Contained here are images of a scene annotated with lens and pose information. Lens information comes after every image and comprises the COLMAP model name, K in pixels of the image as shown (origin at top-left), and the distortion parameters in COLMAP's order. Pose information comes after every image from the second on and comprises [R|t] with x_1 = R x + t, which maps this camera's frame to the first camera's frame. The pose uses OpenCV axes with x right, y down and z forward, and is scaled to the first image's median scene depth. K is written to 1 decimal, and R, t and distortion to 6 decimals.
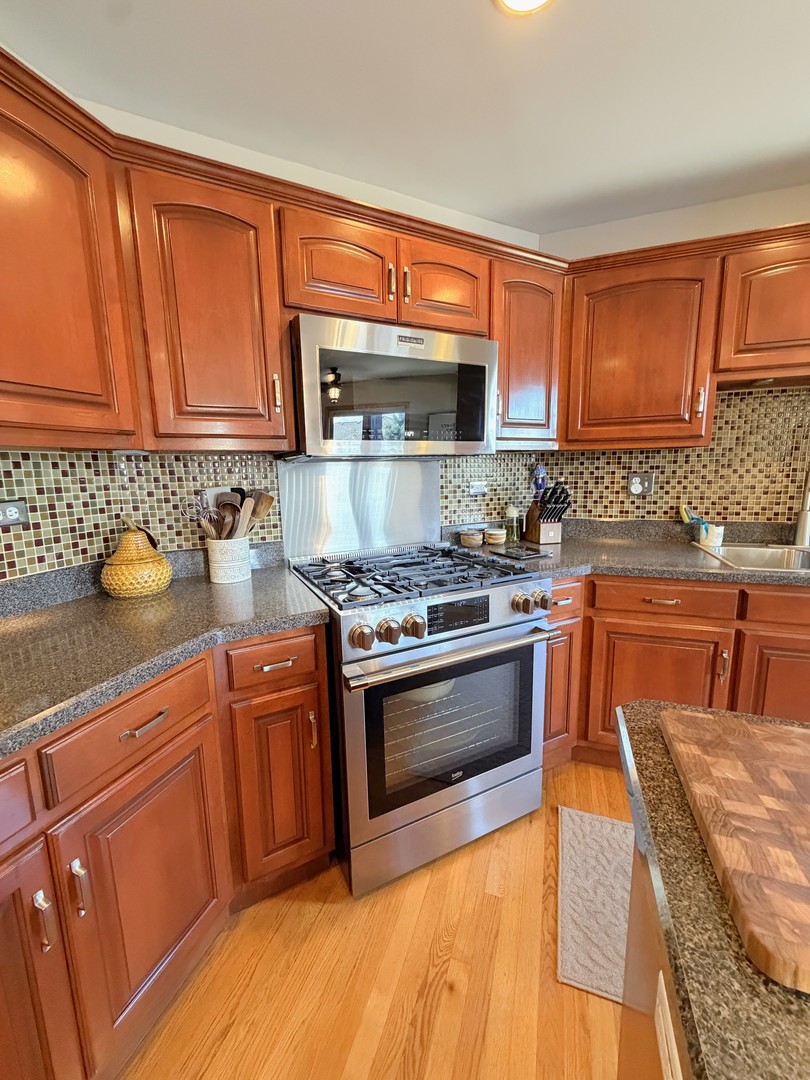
lens RADIAL K [[433.1, 0, 409.3], [0, 433.1, 536.3], [0, 0, 1]] dist [0.000521, 0.000177]
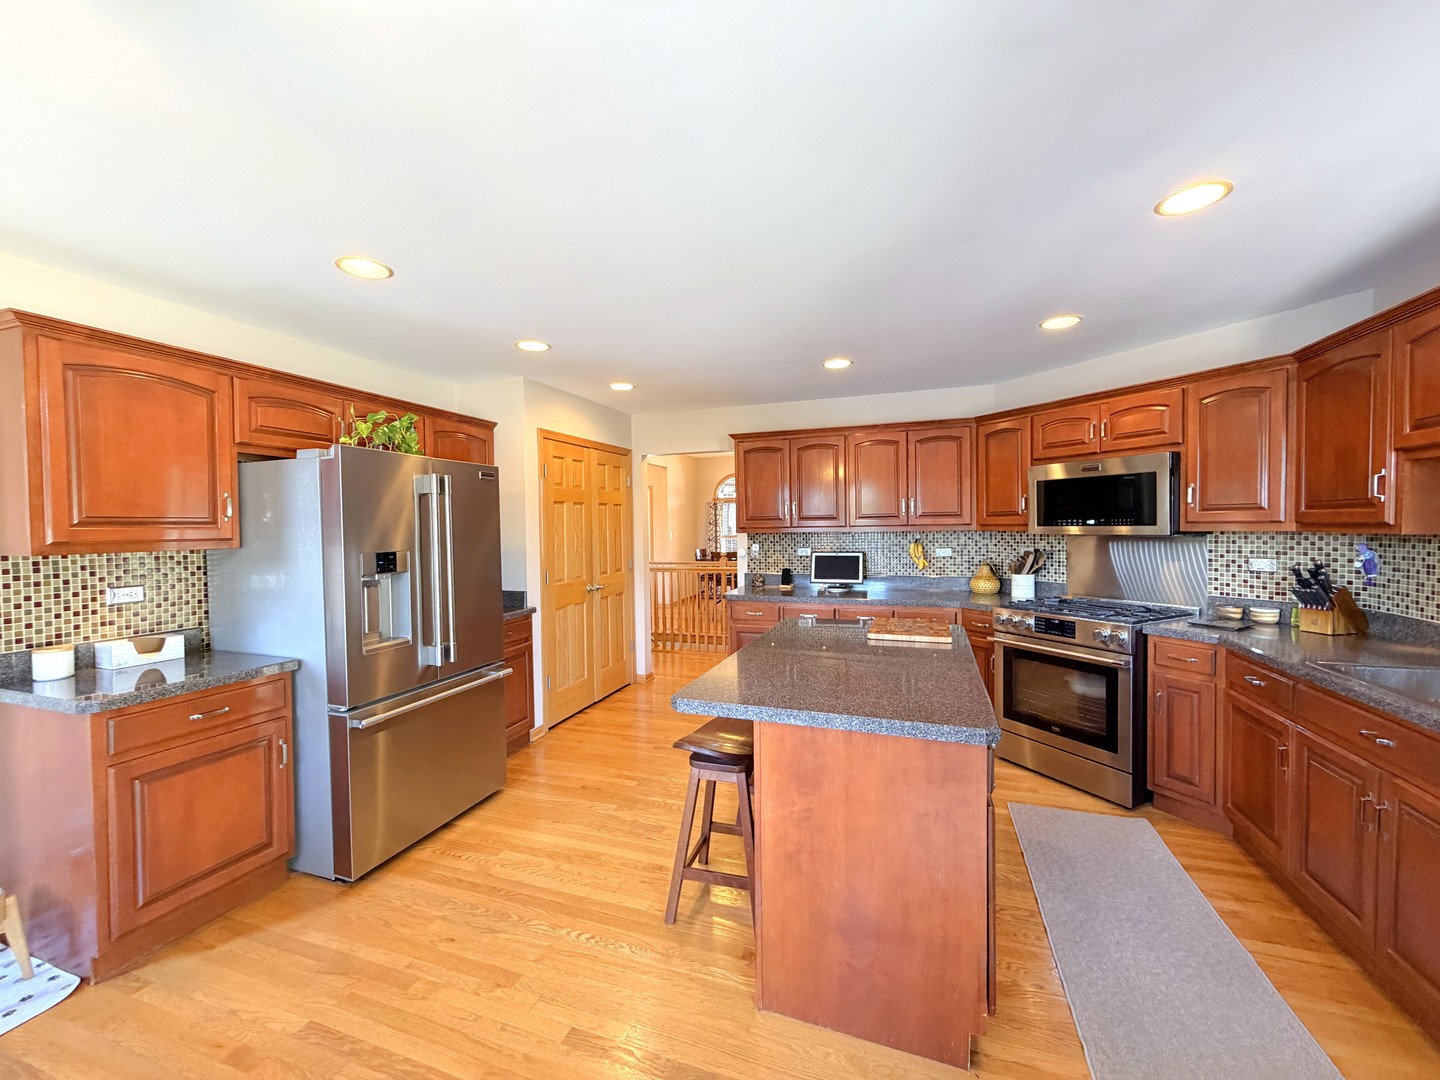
lens RADIAL K [[577.5, 0, 719.3], [0, 577.5, 542.1], [0, 0, 1]] dist [0.000521, 0.000177]
pose [[0.004321, 0.051355, -0.998671, 1.889498], [-0.143426, 0.988387, 0.050206, -0.065733], [0.989652, 0.143019, 0.011636, -0.328229]]
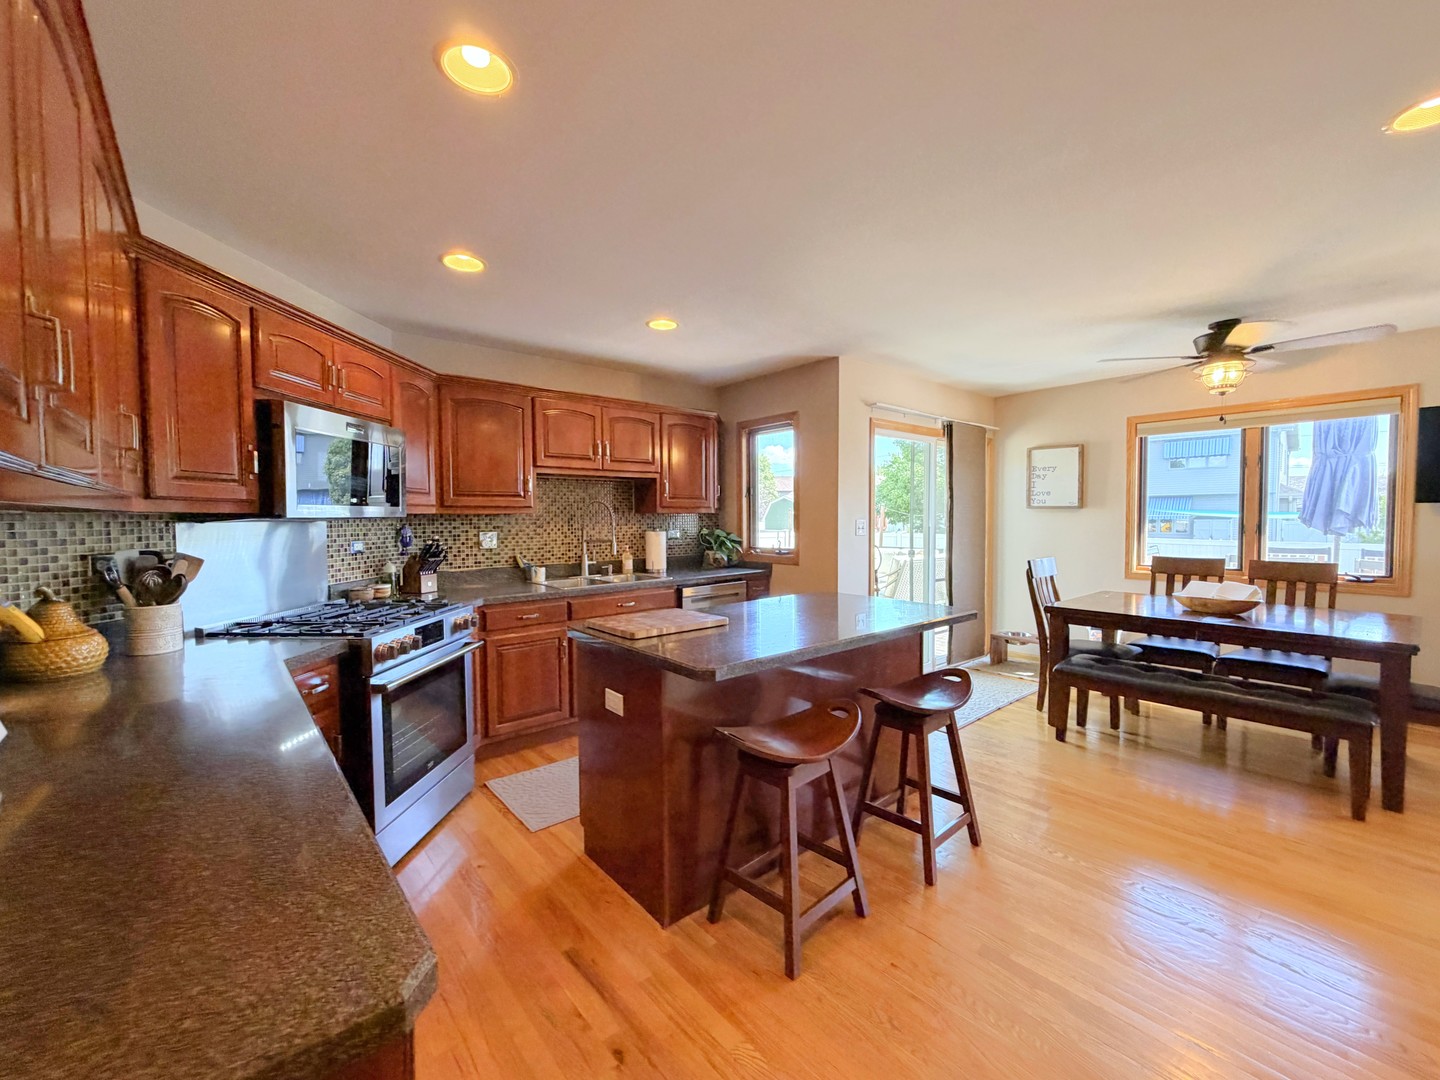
lens RADIAL K [[577.5, 0, 708.4], [0, 577.5, 544.6], [0, 0, 1]] dist [0.000521, 0.000177]
pose [[0.514900, -0.025744, 0.856864, -0.770705], [0.132045, 0.990002, -0.049603, 0.082856], [-0.847020, 0.138685, 0.513151, -0.561334]]
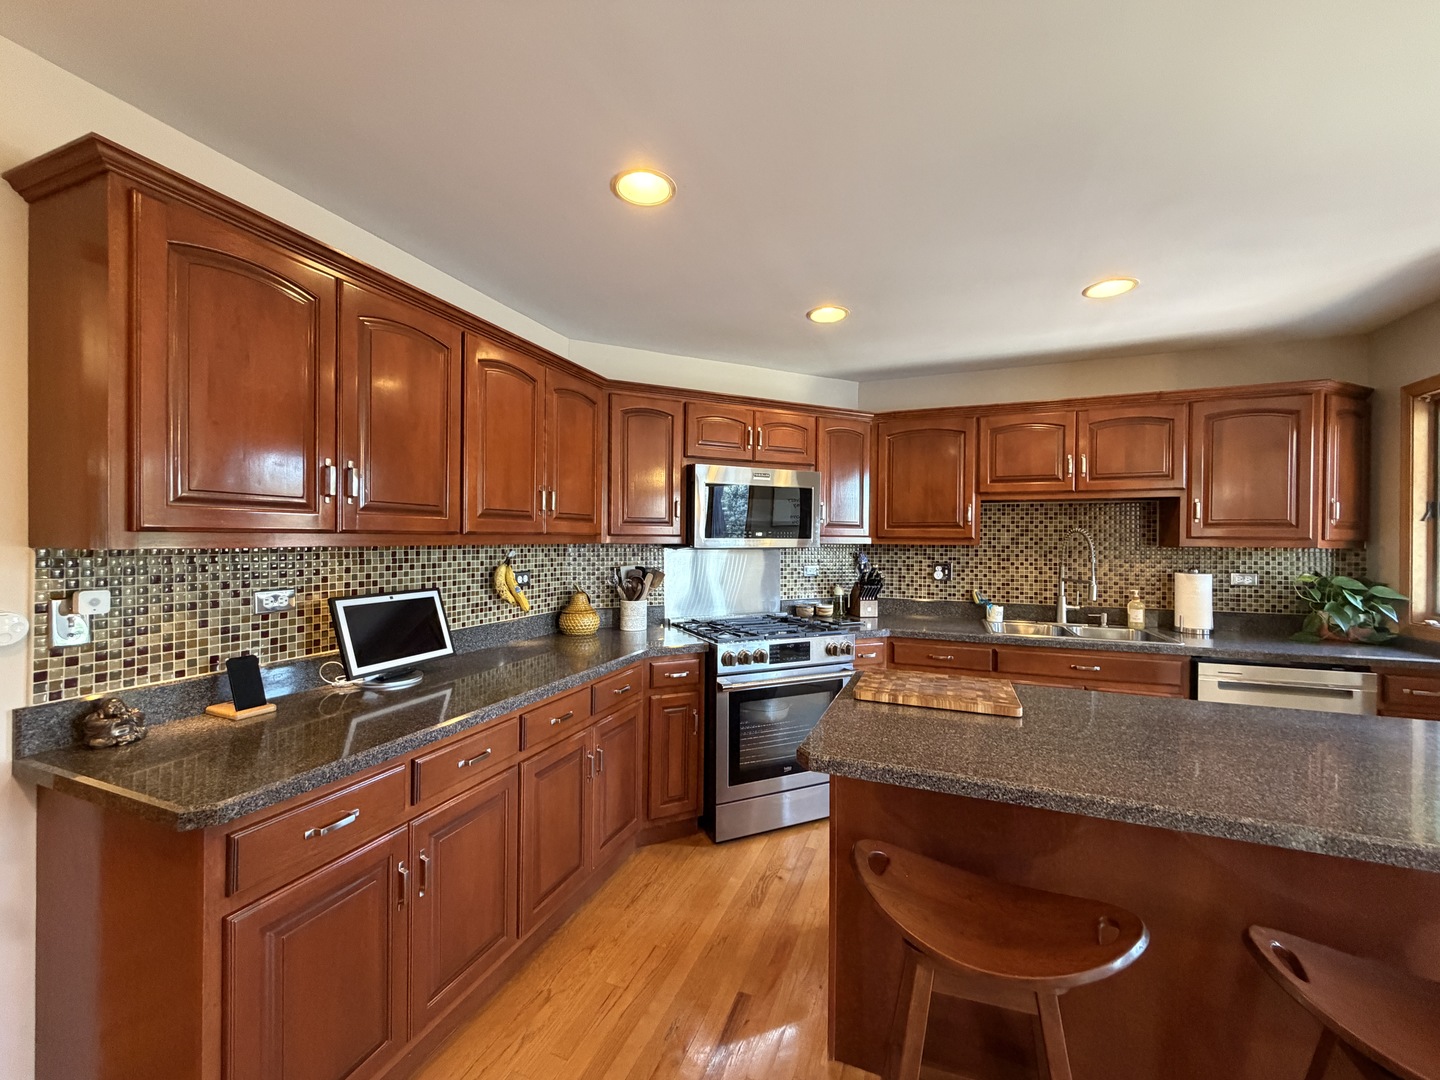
lens RADIAL K [[577.5, 0, 723.7], [0, 577.5, 539.0], [0, 0, 1]] dist [0.000521, 0.000177]
pose [[0.998958, 0.026650, -0.037047, -0.043487], [-0.032148, 0.987112, -0.156771, 0.085613], [0.032391, 0.157799, 0.986940, -0.857684]]
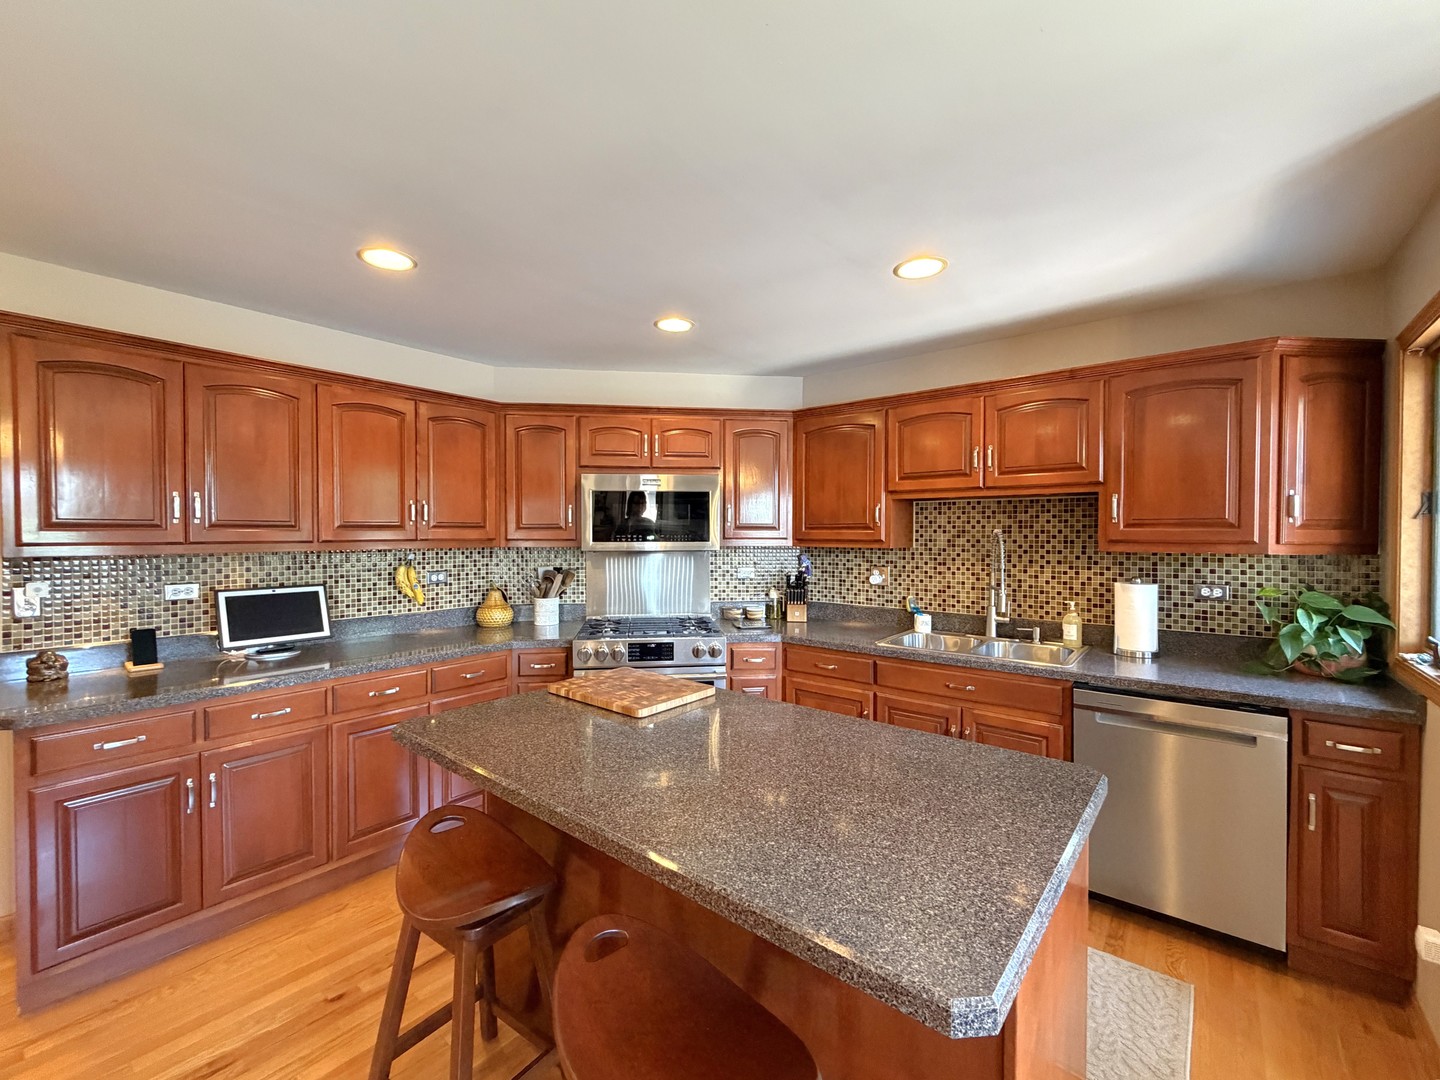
lens RADIAL K [[604.5, 0, 719.4], [0, 604.5, 539.0], [0, 0, 1]] dist [0.000982, 0.000545]
pose [[0.940486, 0.023947, -0.338988, 0.862053], [-0.072841, 0.988535, -0.132257, 0.033670], [0.331934, 0.149078, 0.931448, -0.838034]]
